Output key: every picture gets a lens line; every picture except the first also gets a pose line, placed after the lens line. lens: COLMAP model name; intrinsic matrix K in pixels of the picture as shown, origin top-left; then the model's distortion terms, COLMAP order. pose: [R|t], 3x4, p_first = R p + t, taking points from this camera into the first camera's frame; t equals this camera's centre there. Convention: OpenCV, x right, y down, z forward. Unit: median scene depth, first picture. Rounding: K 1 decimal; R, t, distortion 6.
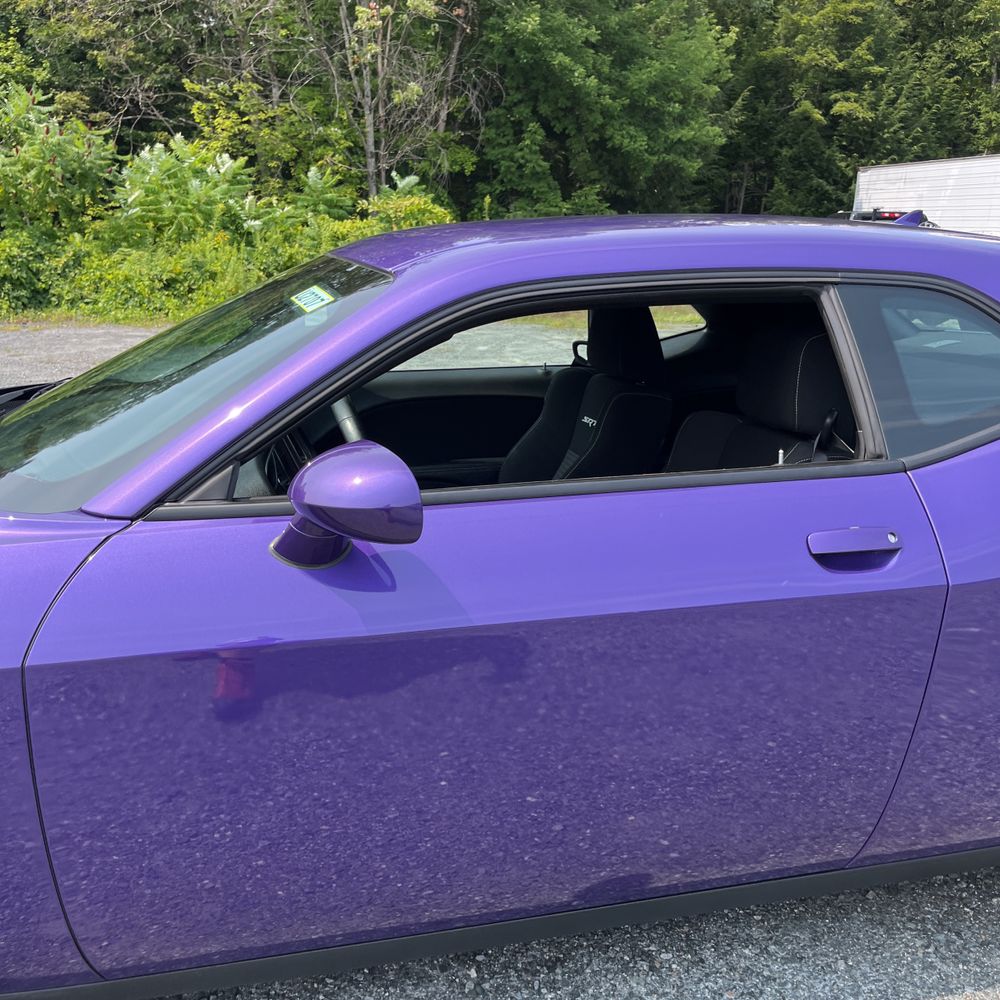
lens RADIAL K [[1016.3, 0, 500.0], [0, 1016.3, 500.0], [0, 0, 1]] dist [0.043811, -0.073171]
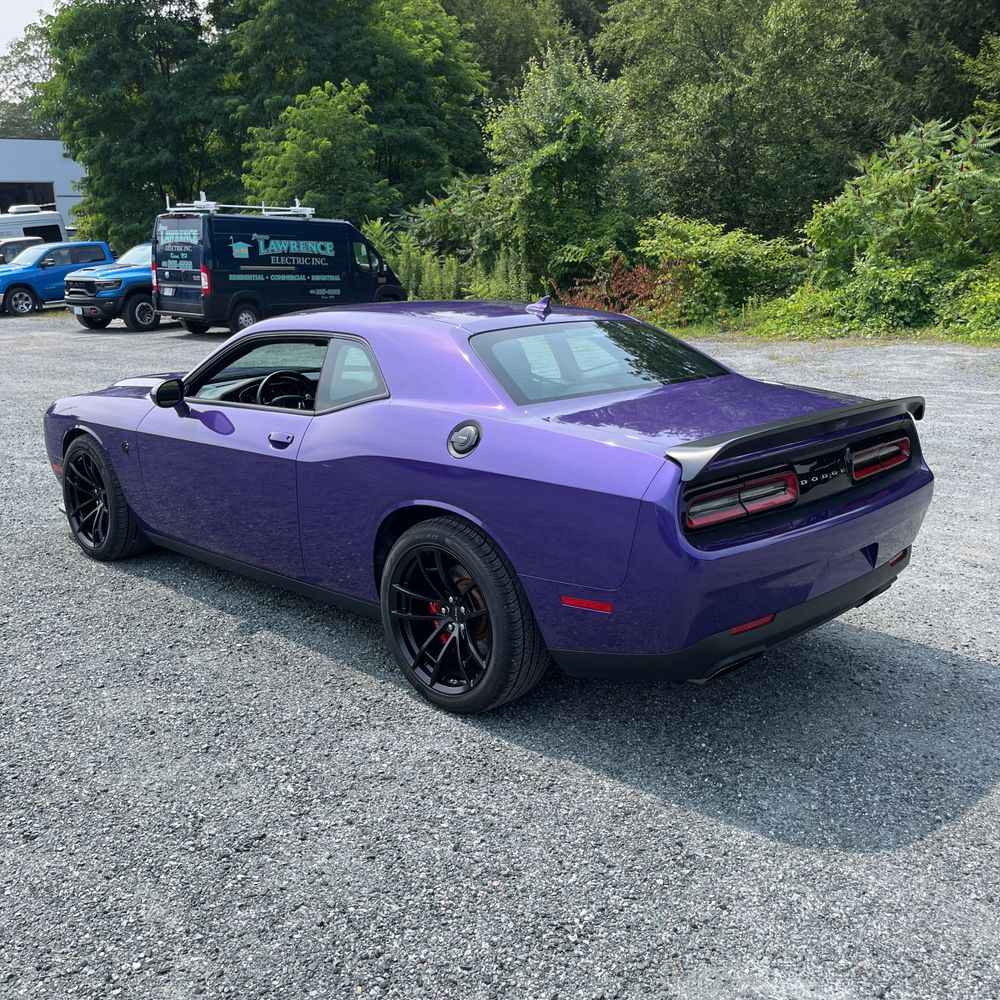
lens RADIAL K [[994.8, 0, 497.3], [0, 994.8, 501.5], [0, 0, 1]] dist [0.023459, -0.015924]
pose [[0.540234, 0.172361, -0.823674, 0.133175], [-0.177715, 0.980092, 0.088532, -0.005975], [0.822536, 0.098552, 0.560110, 0.002382]]
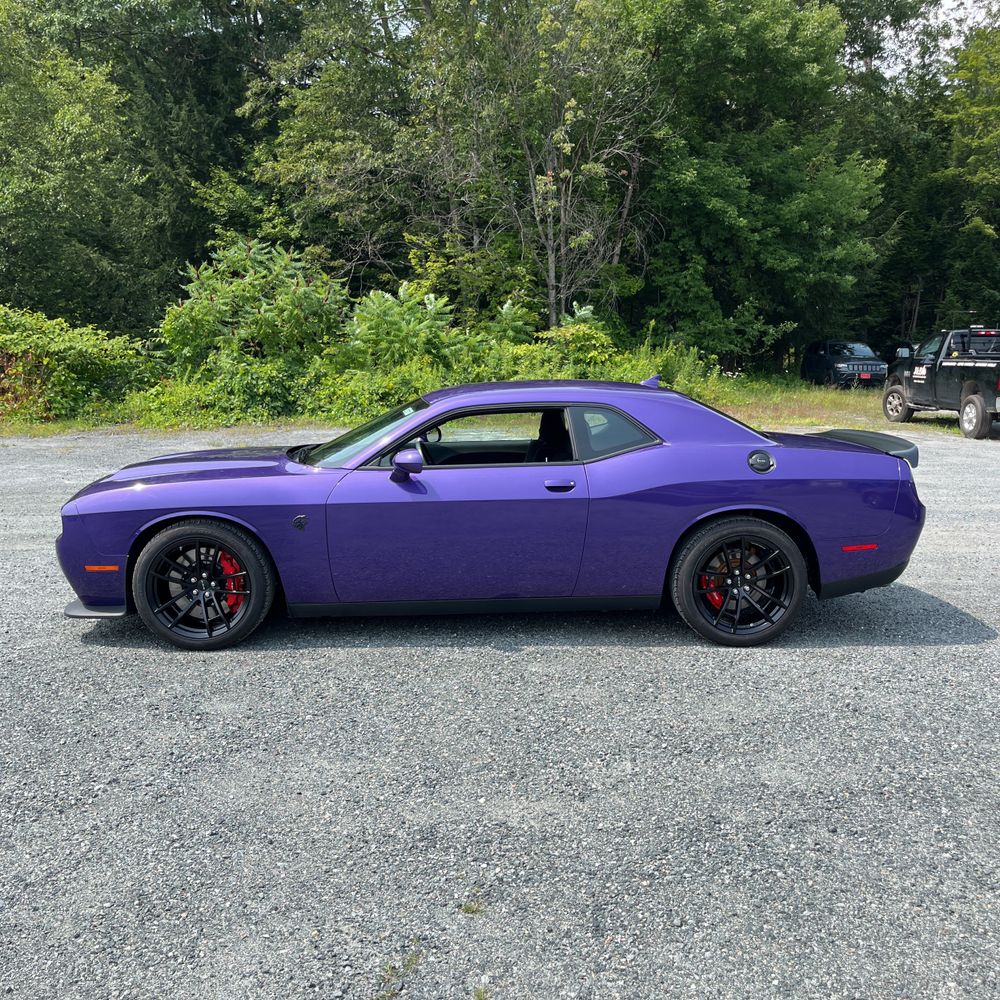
lens RADIAL K [[994.8, 0, 497.3], [0, 994.8, 501.5], [0, 0, 1]] dist [0.023459, -0.015924]
pose [[0.980361, 0.014109, -0.196705, 0.037724], [-0.033290, 0.994963, -0.094550, 0.019845], [0.194380, 0.099241, 0.975893, -0.106062]]
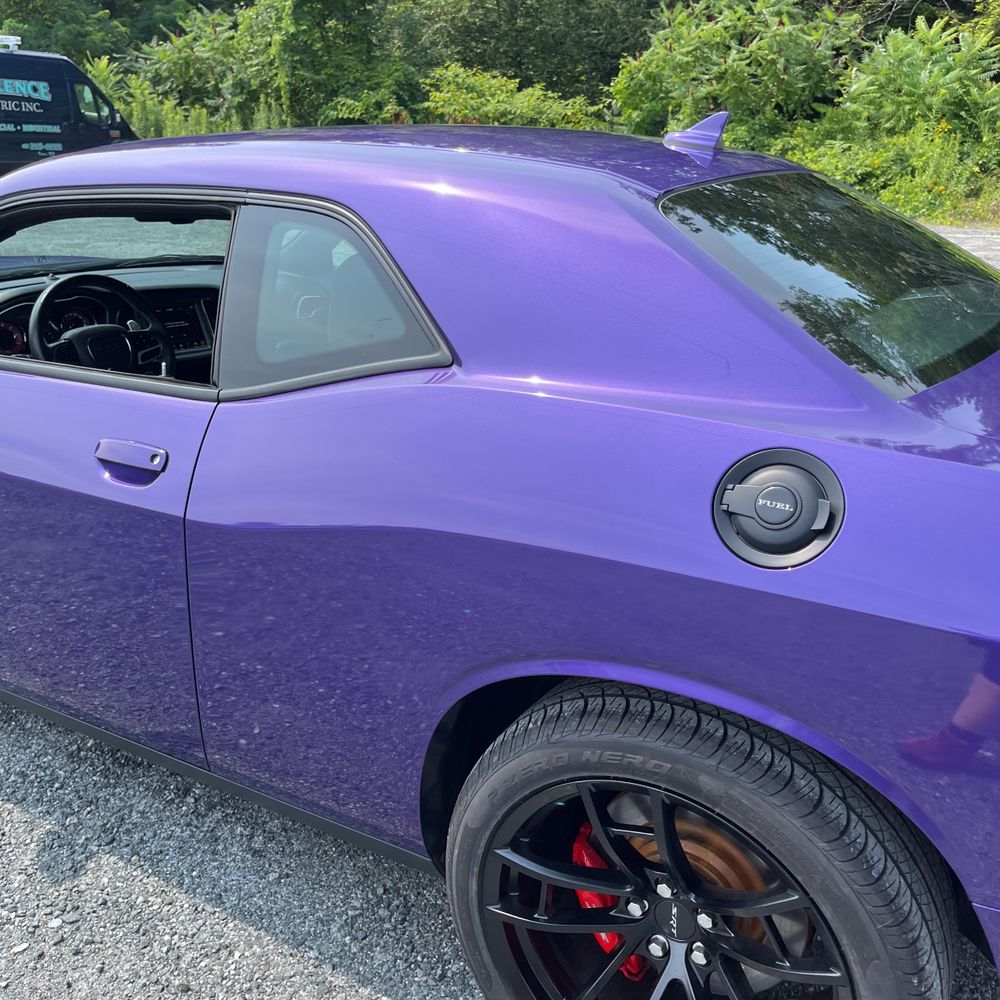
lens RADIAL K [[997.7, 0, 492.8], [0, 997.7, 498.1], [0, 0, 1]] dist [0.071340, -0.093527]
pose [[0.726430, 0.229895, -0.647648, 0.062617], [-0.163490, 0.973143, 0.162060, -0.007094], [0.667511, -0.011841, 0.744506, 0.022982]]
